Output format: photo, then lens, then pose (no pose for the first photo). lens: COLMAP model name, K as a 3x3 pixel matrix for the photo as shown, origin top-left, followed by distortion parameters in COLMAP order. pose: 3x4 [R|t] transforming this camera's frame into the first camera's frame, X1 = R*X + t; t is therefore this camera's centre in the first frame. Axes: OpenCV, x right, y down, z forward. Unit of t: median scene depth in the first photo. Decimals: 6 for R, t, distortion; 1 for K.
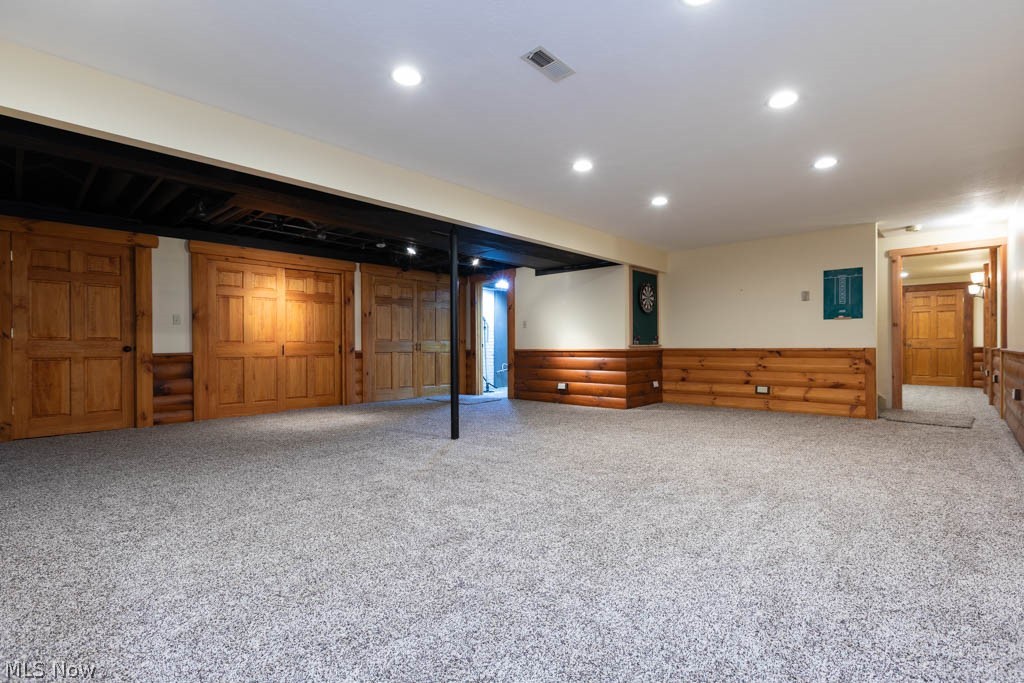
lens RADIAL K [[453.1, 0, 512.5], [0, 453.1, 346.2], [0, 0, 1]] dist [0.002400, 0.000370]
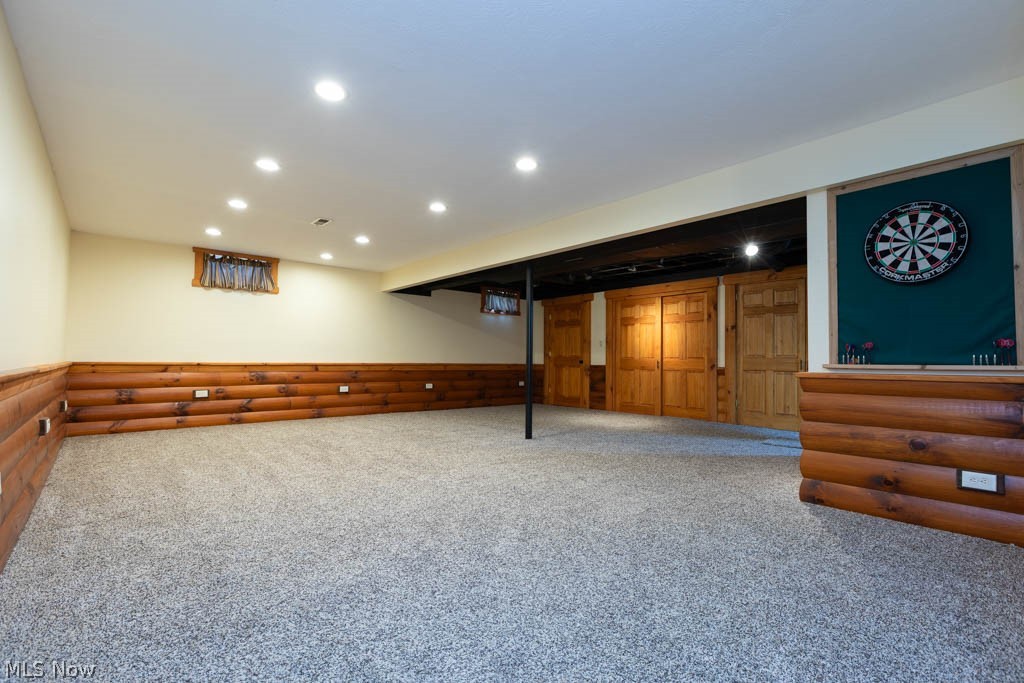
lens RADIAL K [[456.0, 0, 512.3], [0, 456.0, 346.5], [0, 0, 1]] dist [0.001983, 0.000325]
pose [[-0.086753, -0.025978, -0.995891, 0.742909], [-0.014197, 0.999591, -0.024838, -0.004788], [0.996129, 0.011984, -0.087086, 0.731928]]
